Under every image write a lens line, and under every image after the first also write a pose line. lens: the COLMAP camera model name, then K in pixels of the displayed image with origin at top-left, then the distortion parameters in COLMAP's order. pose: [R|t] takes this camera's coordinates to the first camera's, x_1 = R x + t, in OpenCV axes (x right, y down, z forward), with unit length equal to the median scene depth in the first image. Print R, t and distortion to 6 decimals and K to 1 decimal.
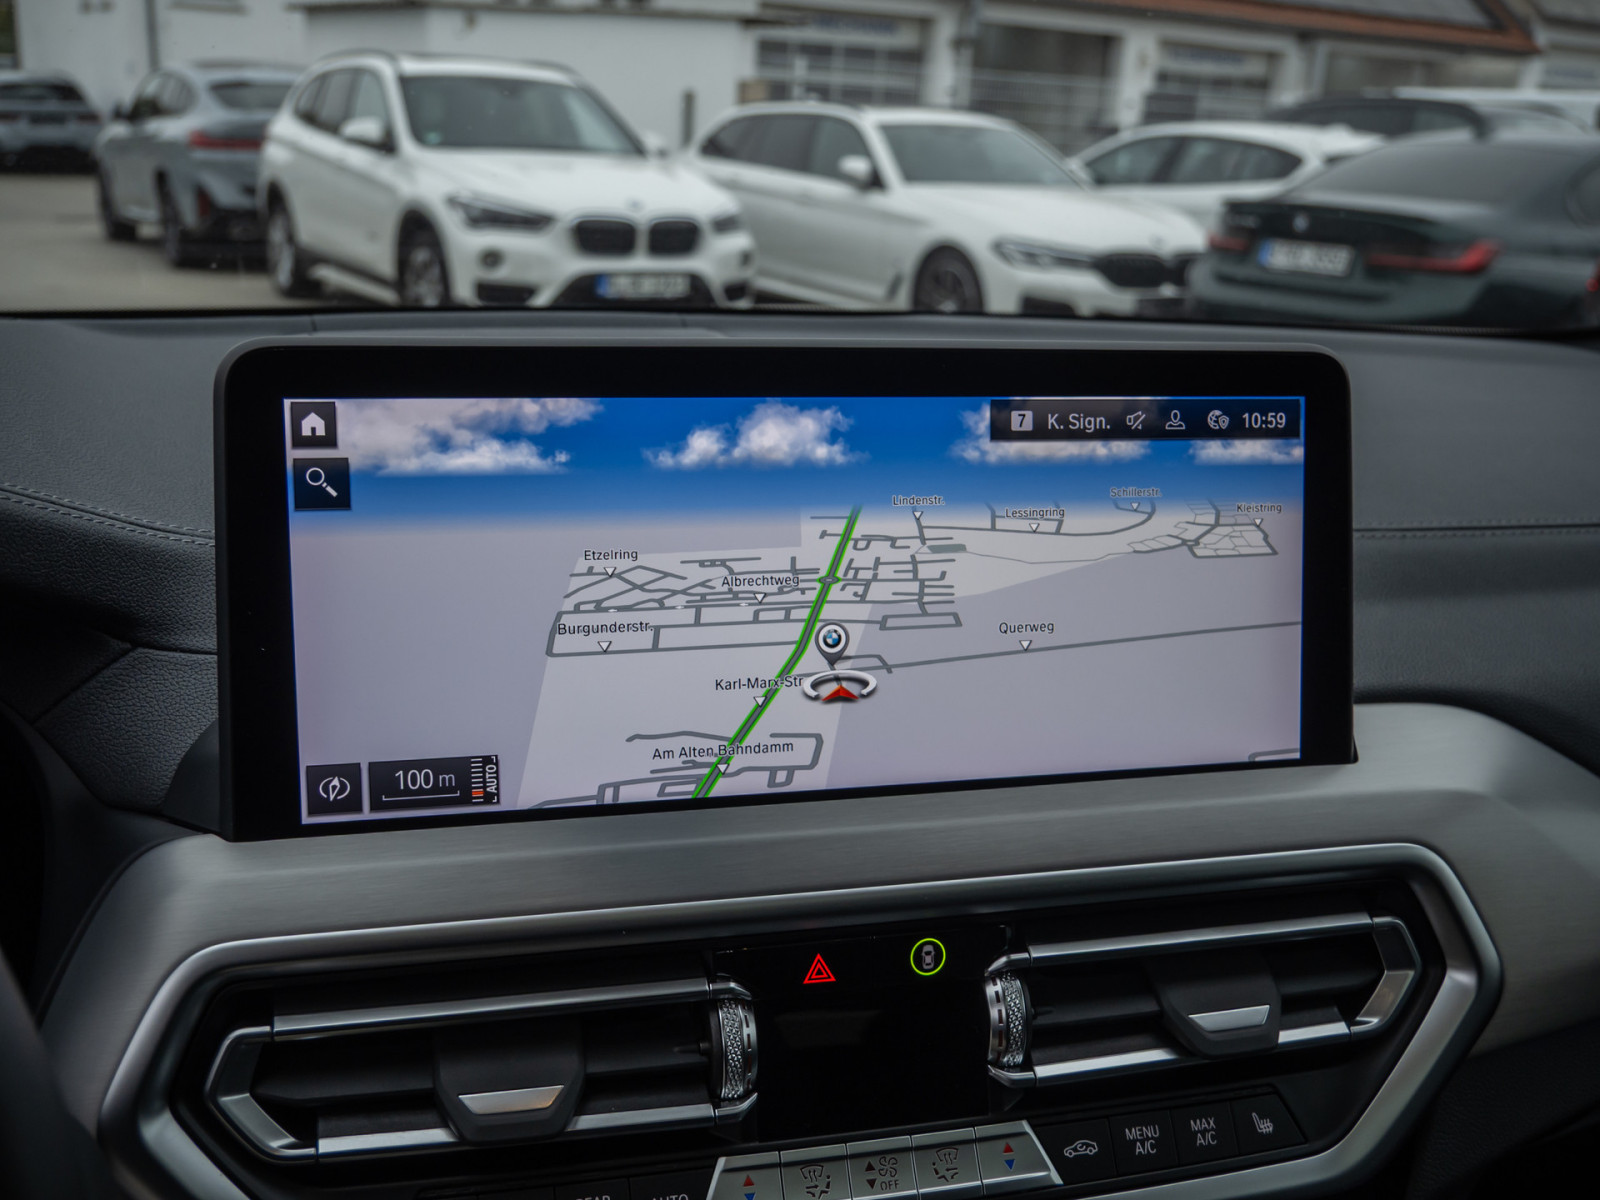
lens RADIAL K [[1616.1, 0, 794.3], [0, 1616.1, 608.8], [0, 0, 1]] dist [-0.008443, 0.000000]
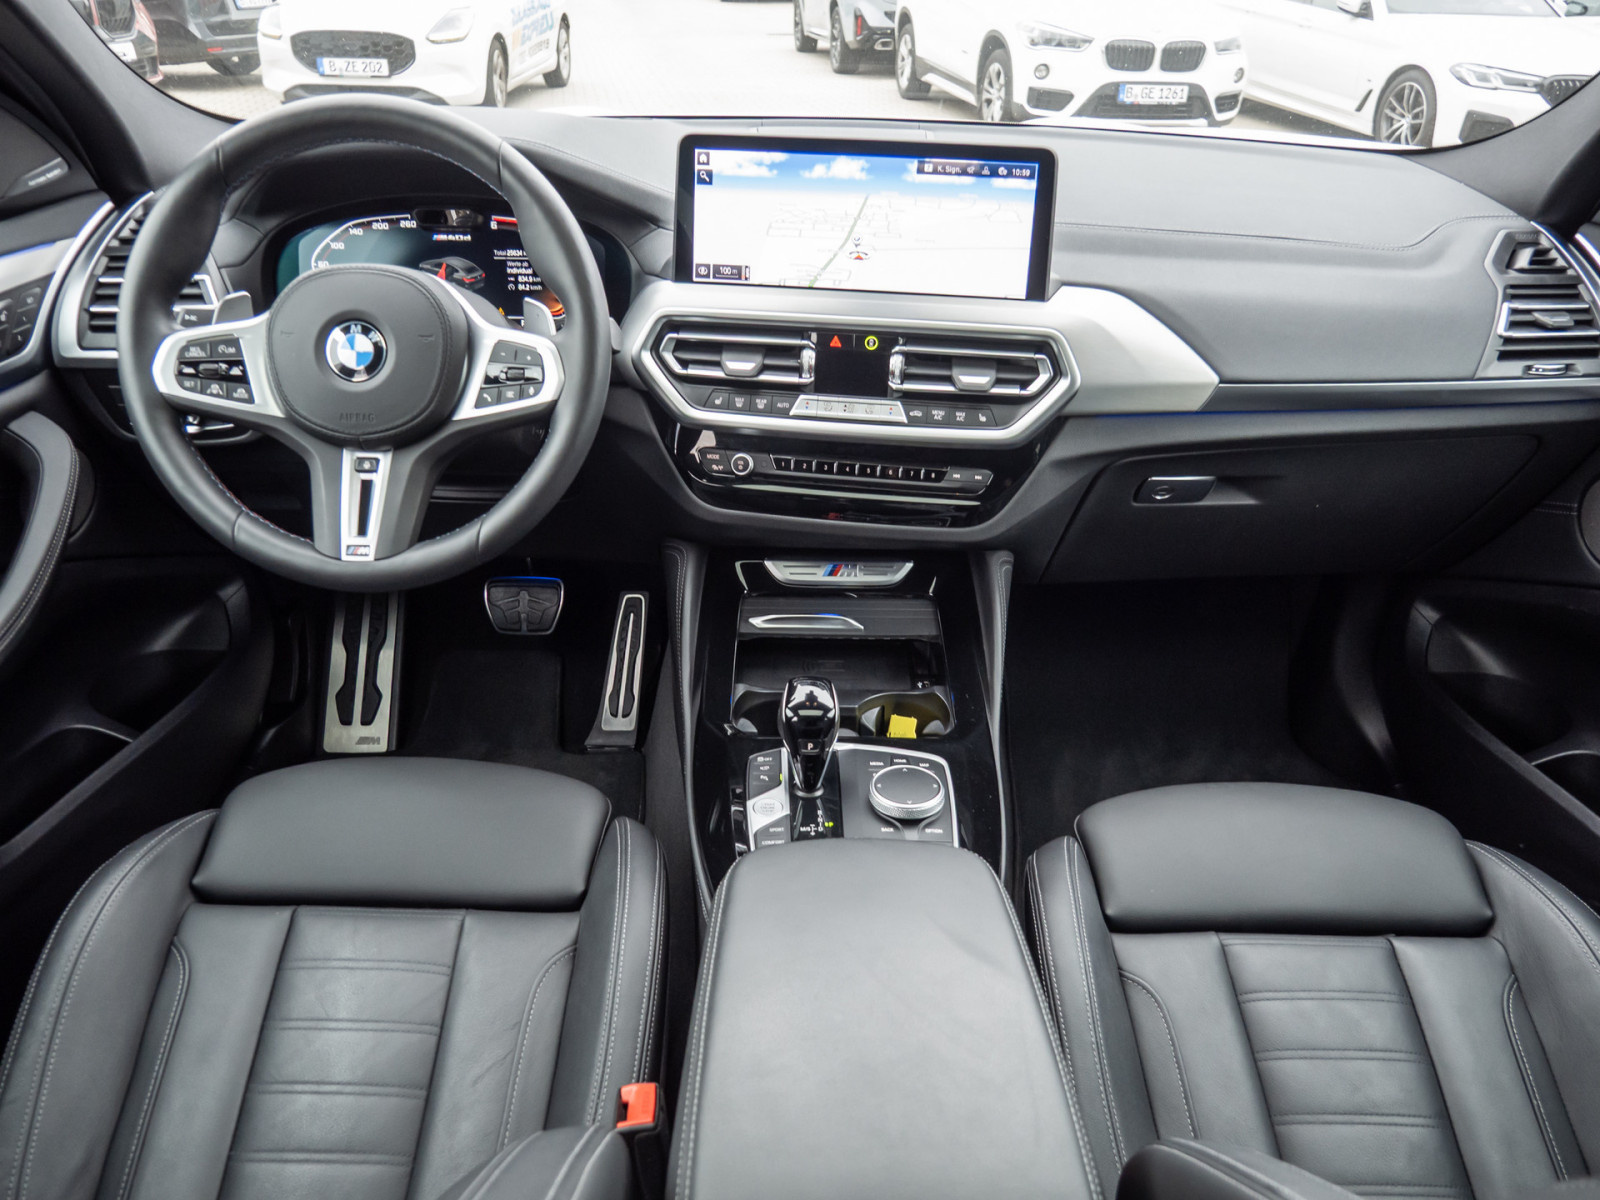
lens RADIAL K [[1178.2, 0, 809.0], [0, 1178.2, 608.0], [0, 0, 1]] dist [-0.037329, 0.012284]
pose [[0.924259, 0.170141, -0.341757, 0.802643], [-0.090913, 0.967536, 0.235813, 0.176366], [0.370784, -0.186882, 0.909722, -1.175494]]
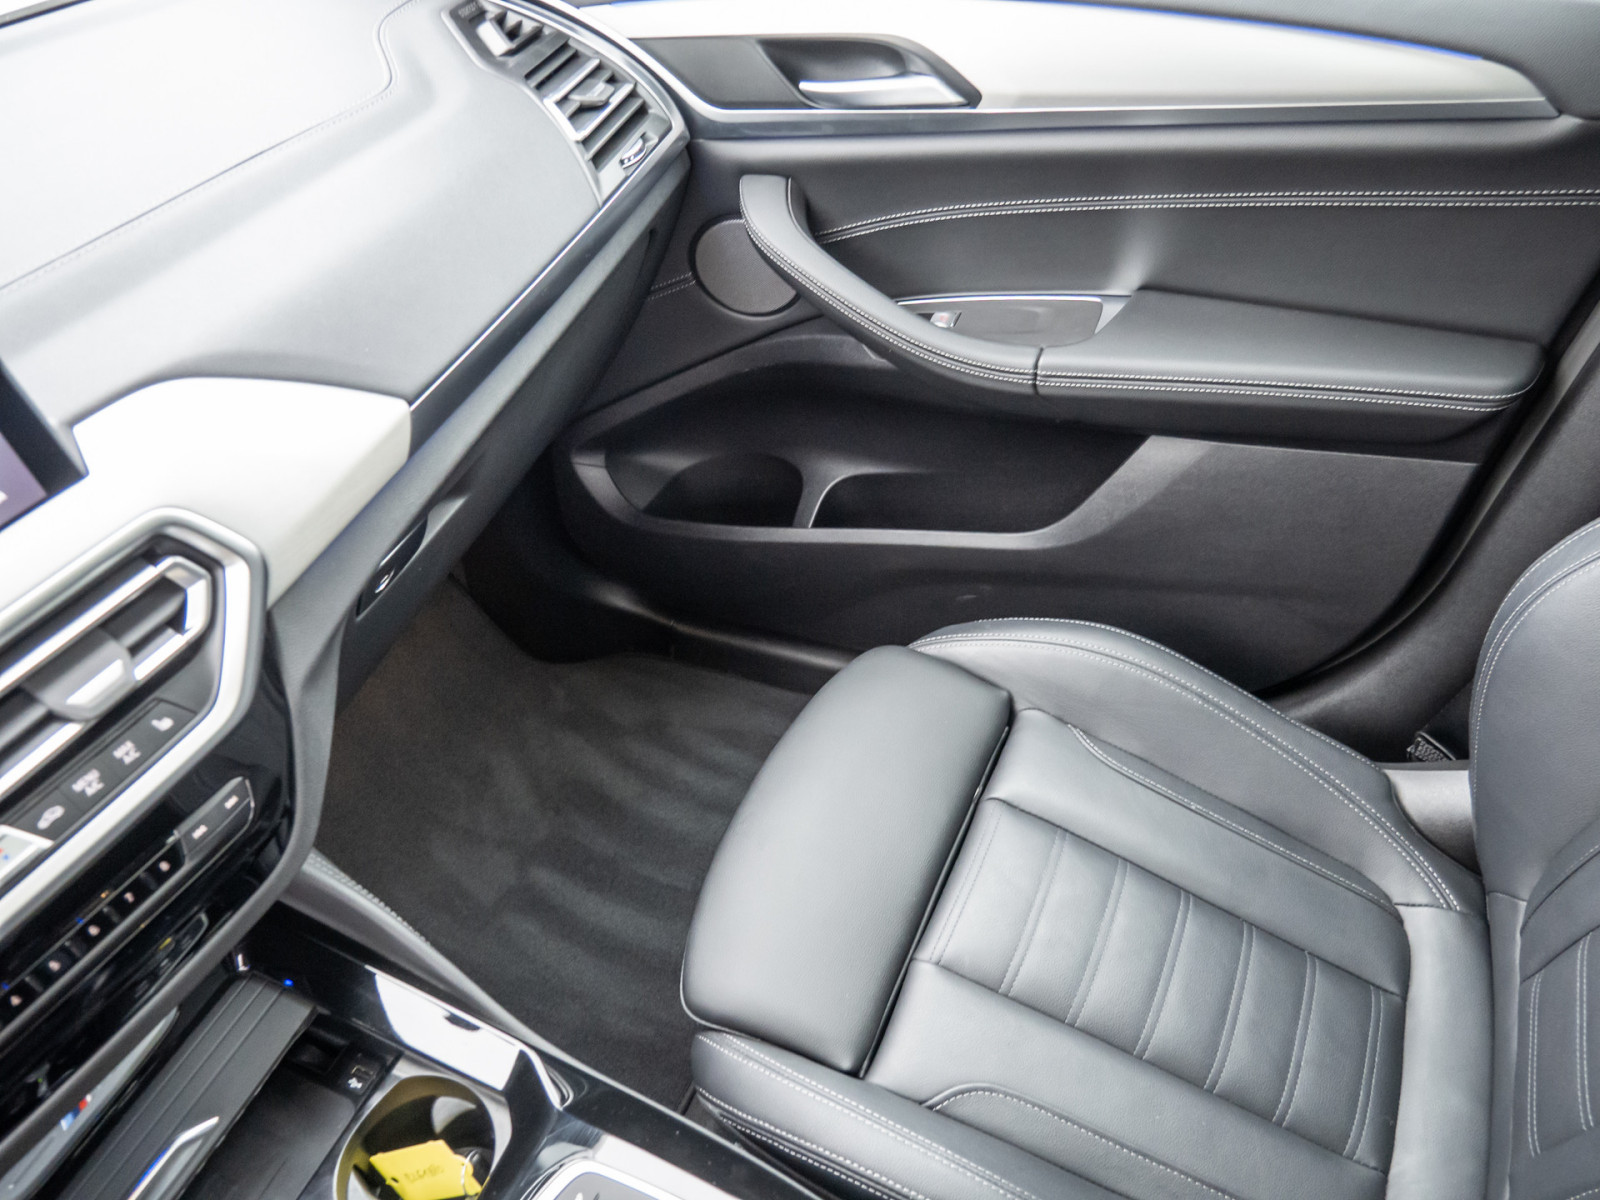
lens RADIAL K [[1178.2, 0, 794.3], [0, 1178.2, 609.2], [0, 0, 1]] dist [-0.037329, 0.012284]
pose [[0.720834, -0.556507, 0.413157, 0.327058], [0.332369, 0.800625, 0.498529, -0.121779], [-0.608218, -0.222036, 0.762083, -0.187704]]
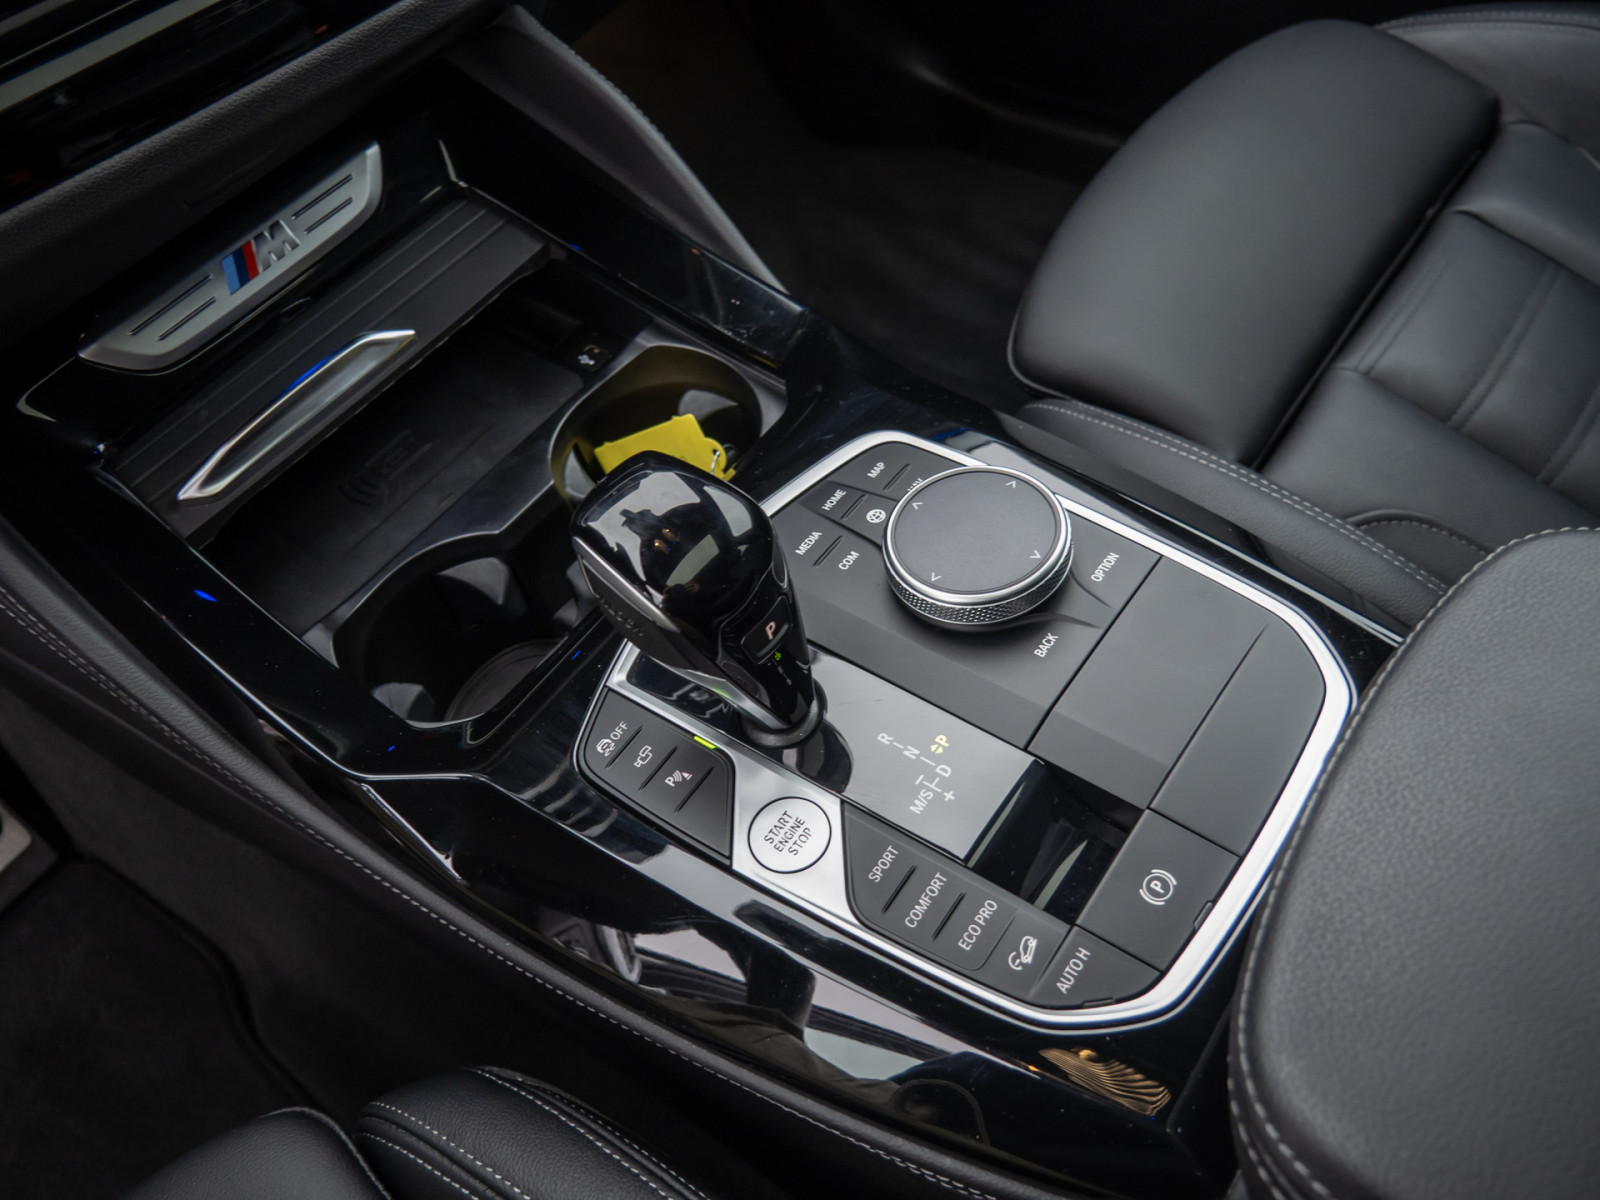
lens RADIAL K [[1178.2, 0, 799.2], [0, 1178.2, 600.7], [0, 0, 1]] dist [-0.037329, 0.012284]
pose [[0.855850, -0.487739, 0.172139, 0.072921], [0.302172, 0.741608, 0.598923, 0.448454], [-0.419778, -0.460573, 0.782086, 0.044738]]
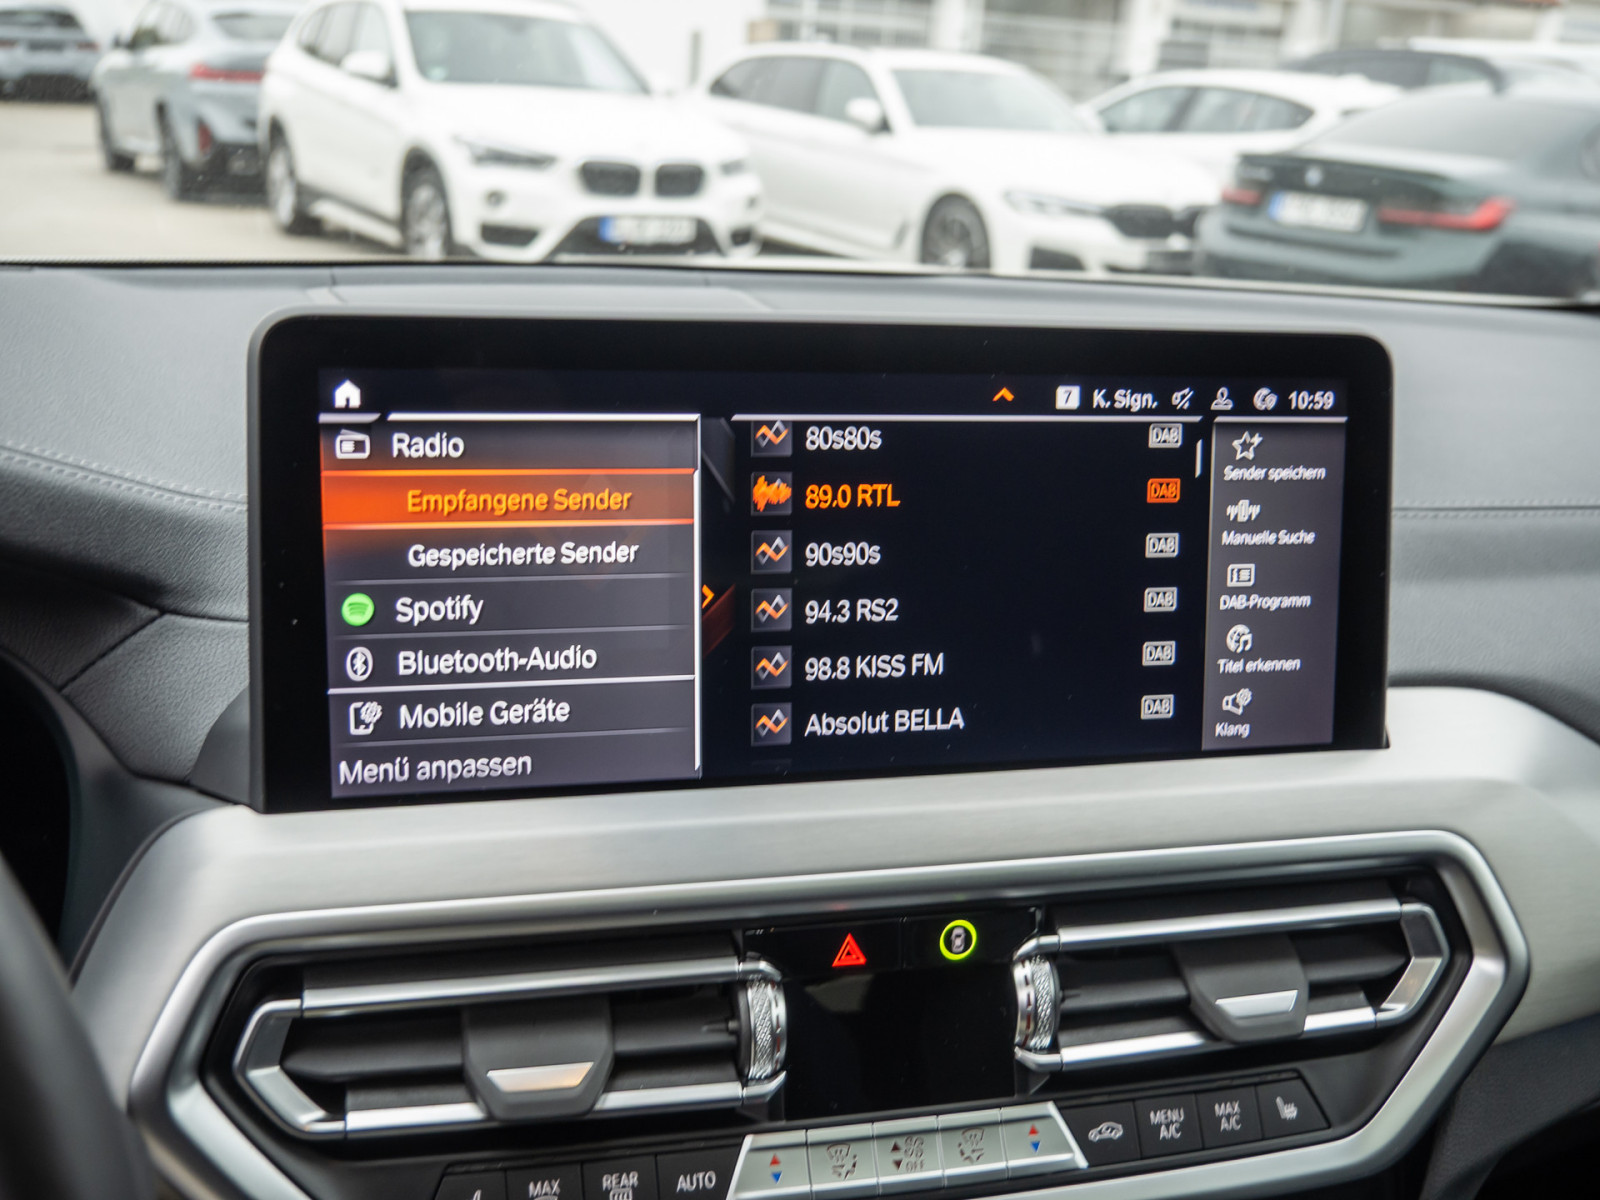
lens RADIAL K [[1616.1, 0, 792.7], [0, 1616.1, 613.8], [0, 0, 1]] dist [-0.008443, 0.000000]
pose [[0.999849, 0.017357, 0.000678, -0.022132], [-0.017371, 0.999191, 0.036278, -0.018651], [-0.000048, -0.036284, 0.999342, 0.011135]]
